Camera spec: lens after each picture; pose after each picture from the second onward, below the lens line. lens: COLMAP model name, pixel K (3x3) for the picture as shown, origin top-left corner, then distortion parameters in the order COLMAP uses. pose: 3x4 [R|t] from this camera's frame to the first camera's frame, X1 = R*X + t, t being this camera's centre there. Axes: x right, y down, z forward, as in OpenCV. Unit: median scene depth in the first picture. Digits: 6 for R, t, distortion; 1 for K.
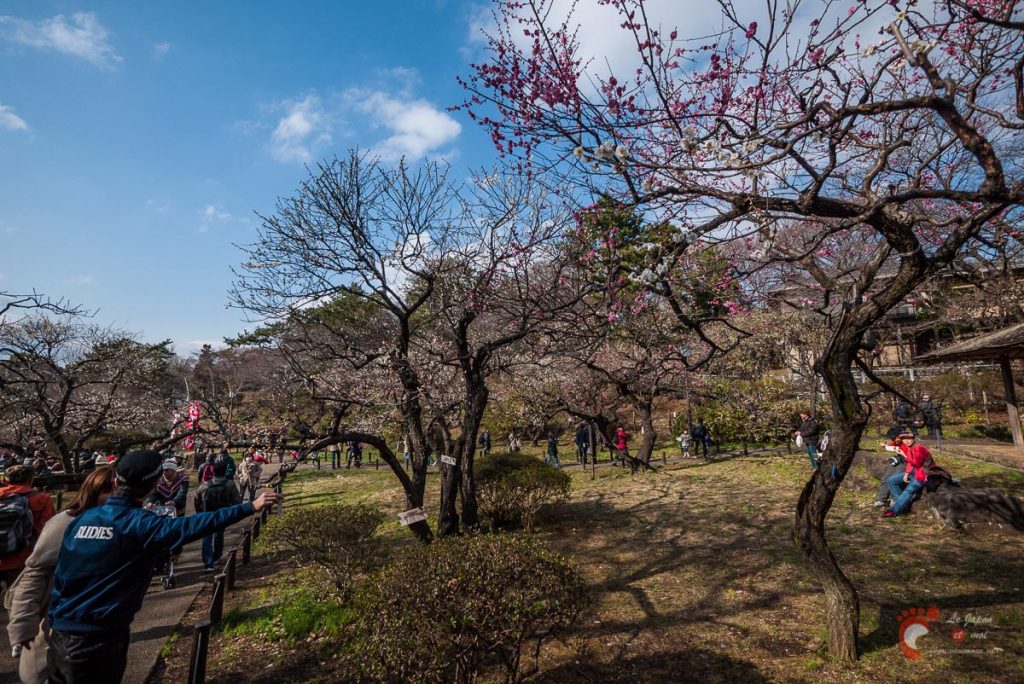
lens RADIAL K [[413.9, 0, 512.0], [0, 413.9, 342.0], [0, 0, 1]] dist [-0.000531, -0.000422]
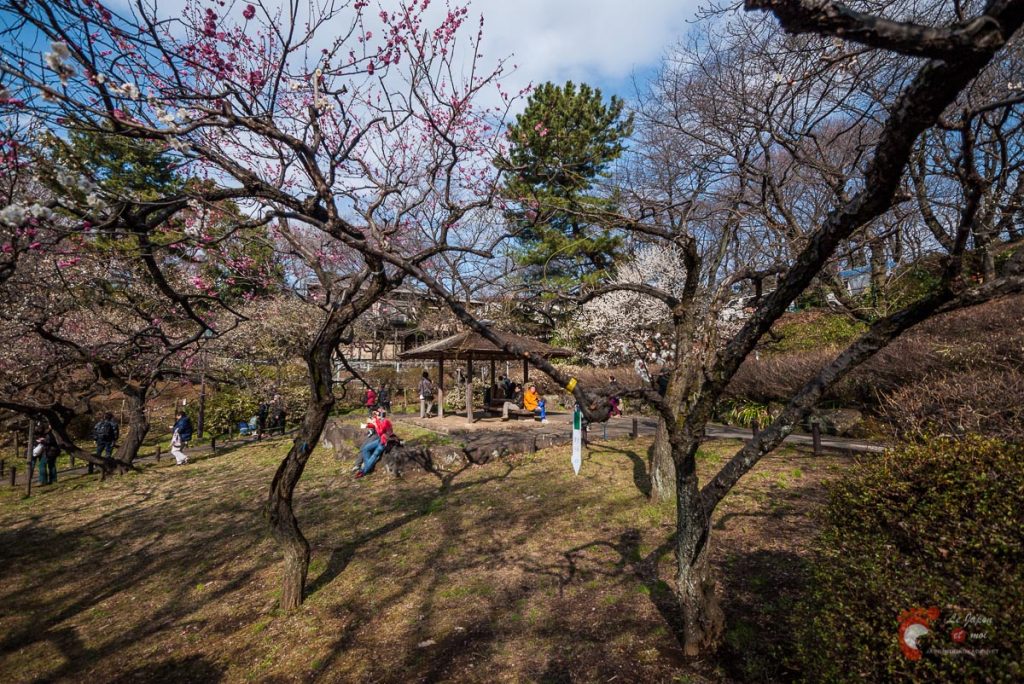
lens RADIAL K [[413.9, 0, 512.0], [0, 413.9, 342.0], [0, 0, 1]] dist [-0.000531, -0.000422]
pose [[0.559049, 0.090955, 0.824131, 0.088823], [-0.116811, 0.992691, -0.030320, -0.004878], [-0.820865, -0.079317, 0.565587, -0.067241]]
